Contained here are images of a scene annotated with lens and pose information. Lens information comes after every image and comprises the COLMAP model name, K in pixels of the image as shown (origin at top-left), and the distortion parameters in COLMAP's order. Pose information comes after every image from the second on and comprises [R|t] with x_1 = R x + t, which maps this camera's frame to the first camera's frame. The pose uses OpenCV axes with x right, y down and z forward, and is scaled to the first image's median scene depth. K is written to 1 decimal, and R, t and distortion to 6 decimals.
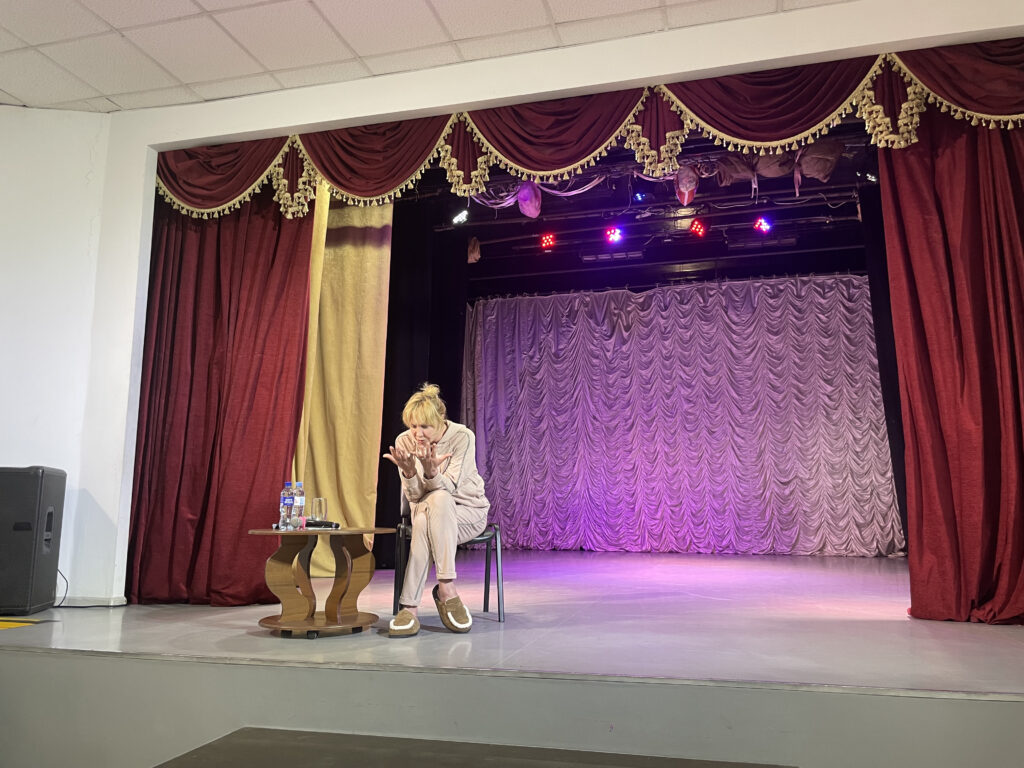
lens RADIAL K [[801.4, 0, 511.8], [0, 801.4, 380.3], [0, 0, 1]] dist [0.102818, -0.155973]
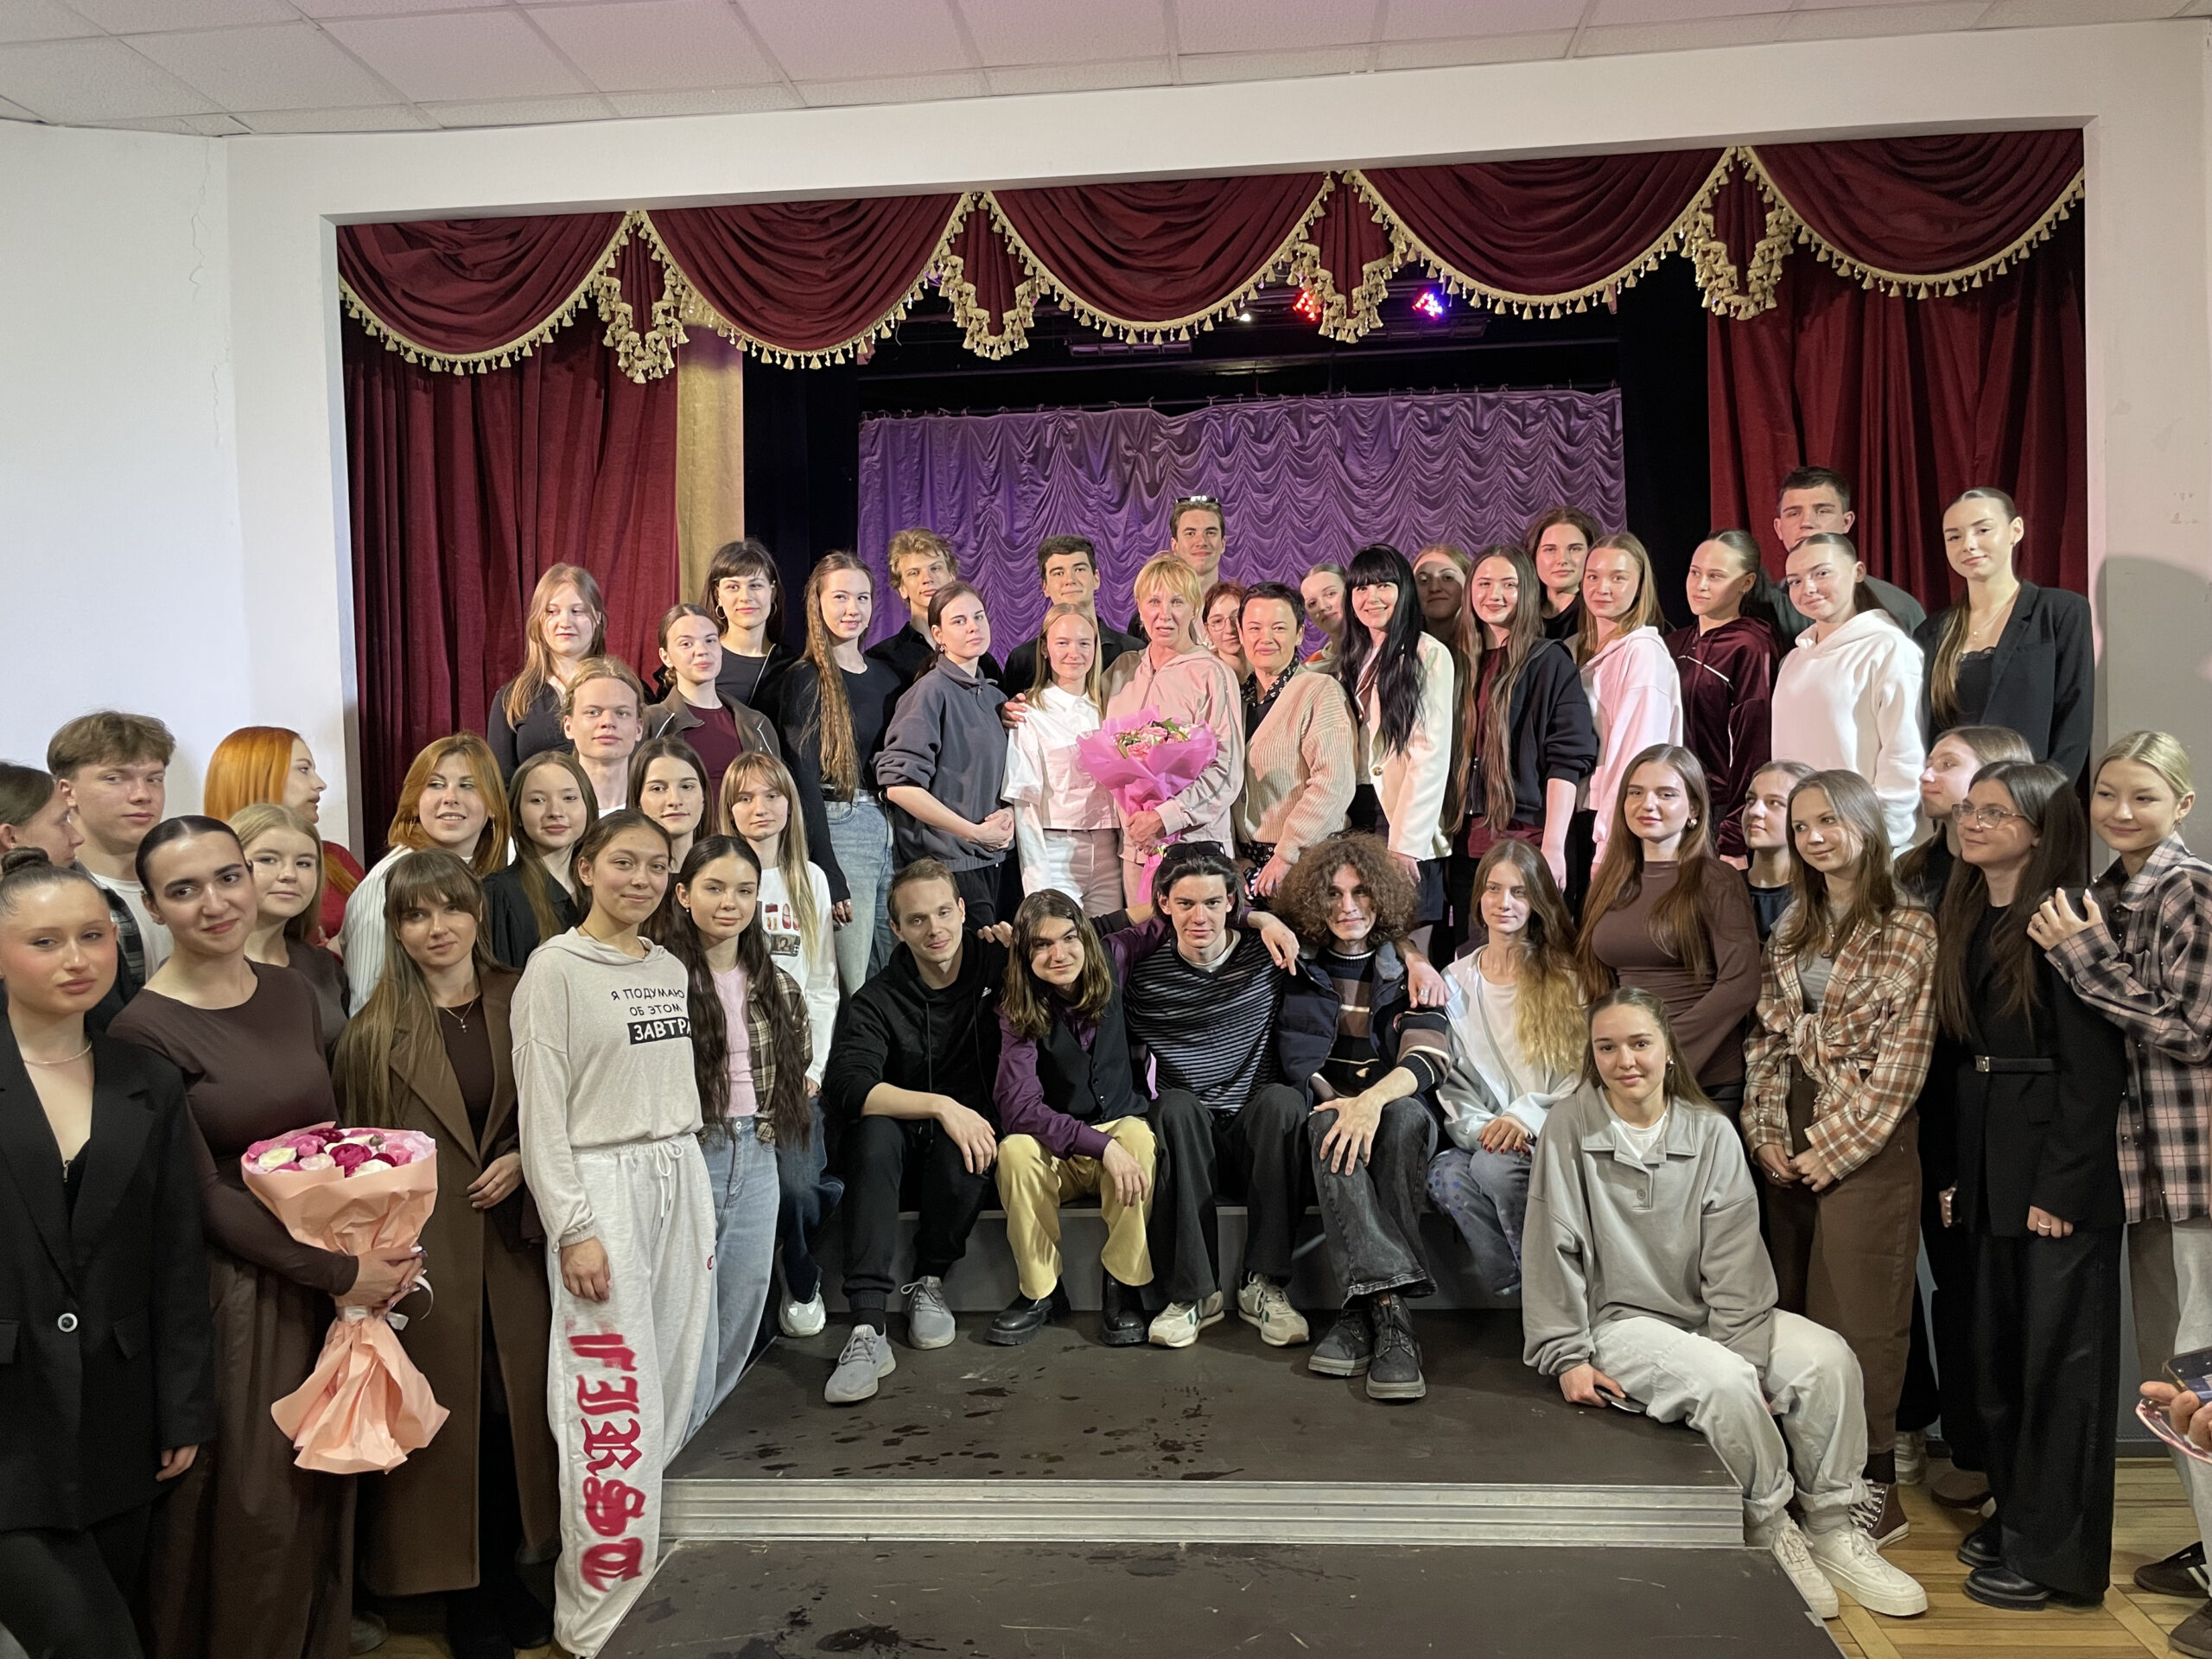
lens RADIAL K [[1737.6, 0, 1115.7], [0, 1737.6, 829.9], [0, 0, 1]] dist [0.104847, -0.157260]
pose [[0.982554, -0.032474, 0.183122, -0.185691], [-0.001985, 0.982750, 0.184930, -0.123967], [-0.185969, -0.182067, 0.965540, -0.189621]]
